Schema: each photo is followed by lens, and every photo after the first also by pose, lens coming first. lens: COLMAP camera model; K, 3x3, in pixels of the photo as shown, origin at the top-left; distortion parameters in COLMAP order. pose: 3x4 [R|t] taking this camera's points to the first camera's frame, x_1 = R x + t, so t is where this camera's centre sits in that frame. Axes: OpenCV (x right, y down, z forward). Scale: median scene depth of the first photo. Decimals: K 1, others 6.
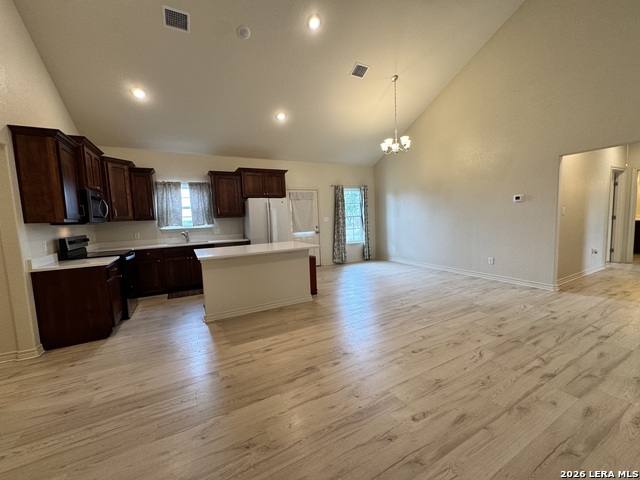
lens RADIAL K [[256.6, 0, 319.8], [0, 256.6, 239.9], [0, 0, 1]] dist [-0.002476, 0.000420]
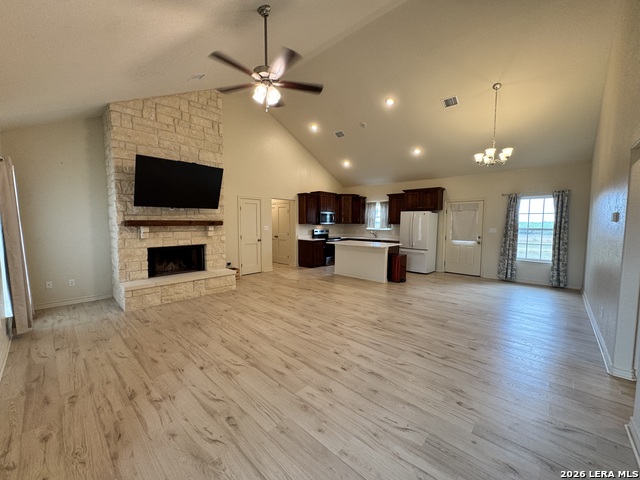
lens RADIAL K [[256.6, 0, 320.5], [0, 256.6, 239.9], [0, 0, 1]] dist [-0.002476, 0.000420]
pose [[0.326156, 0.105870, -0.939369, 1.077387], [-0.103322, 0.991748, 0.075900, -0.077253], [0.939653, 0.072303, 0.334403, 0.119818]]
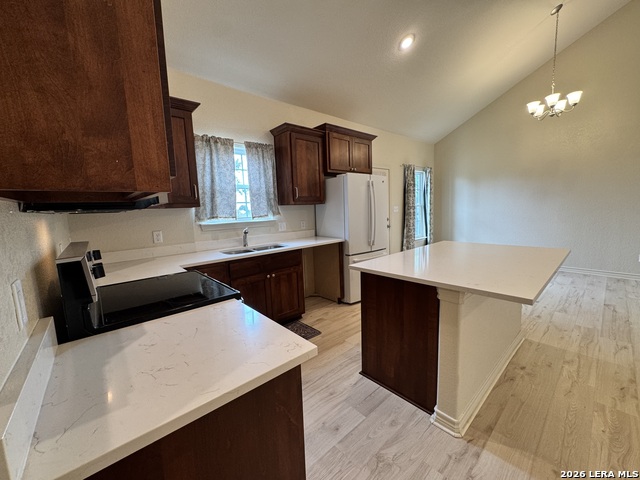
lens RADIAL K [[256.6, 0, 320.1], [0, 256.6, 239.5], [0, 0, 1]] dist [-0.002476, 0.000420]
pose [[0.973722, -0.024810, 0.226386, -0.554892], [0.019803, 0.999507, 0.024363, -0.020241], [-0.226879, -0.019240, 0.973733, 0.462928]]
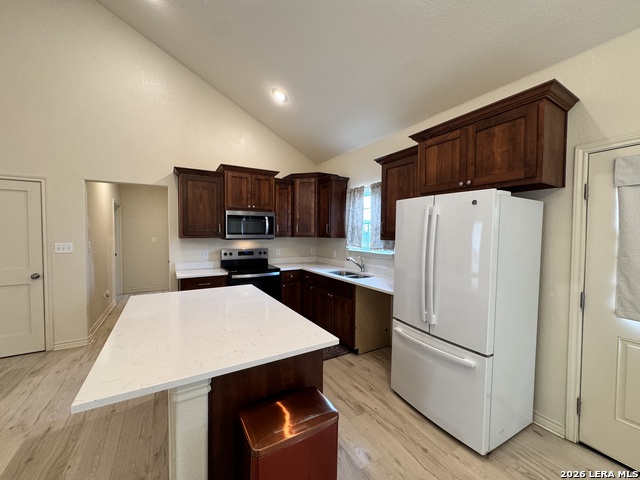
lens RADIAL K [[256.6, 0, 320.0], [0, 256.6, 239.8], [0, 0, 1]] dist [-0.002476, 0.000420]
pose [[0.042262, 0.069879, -0.996660, 0.182569], [-0.098376, 0.992995, 0.065451, -0.127556], [0.994252, 0.095281, 0.048840, 0.972525]]
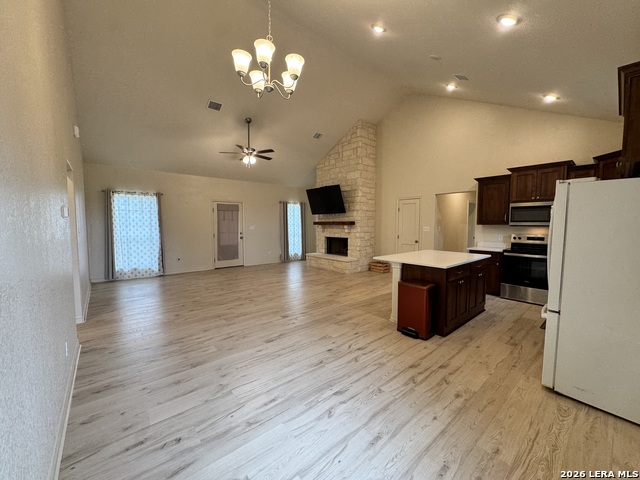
lens RADIAL K [[256.6, 0, 319.5], [0, 256.6, 240.8], [0, 0, 1]] dist [-0.002476, 0.000420]
pose [[-0.976998, 0.052750, -0.206621, 0.342493], [0.018343, 0.986119, 0.165022, -0.174028], [0.212458, 0.157436, -0.964404, 1.574133]]
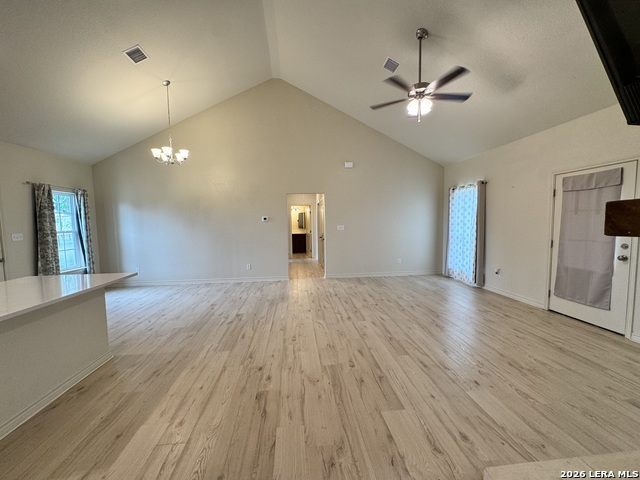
lens RADIAL K [[256.6, 0, 320.1], [0, 256.6, 239.7], [0, 0, 1]] dist [-0.002476, 0.000420]
pose [[0.381578, -0.029592, 0.923863, -0.384640], [0.084505, 0.996419, -0.002987, -0.020383], [-0.920466, 0.079211, 0.382712, 0.191152]]
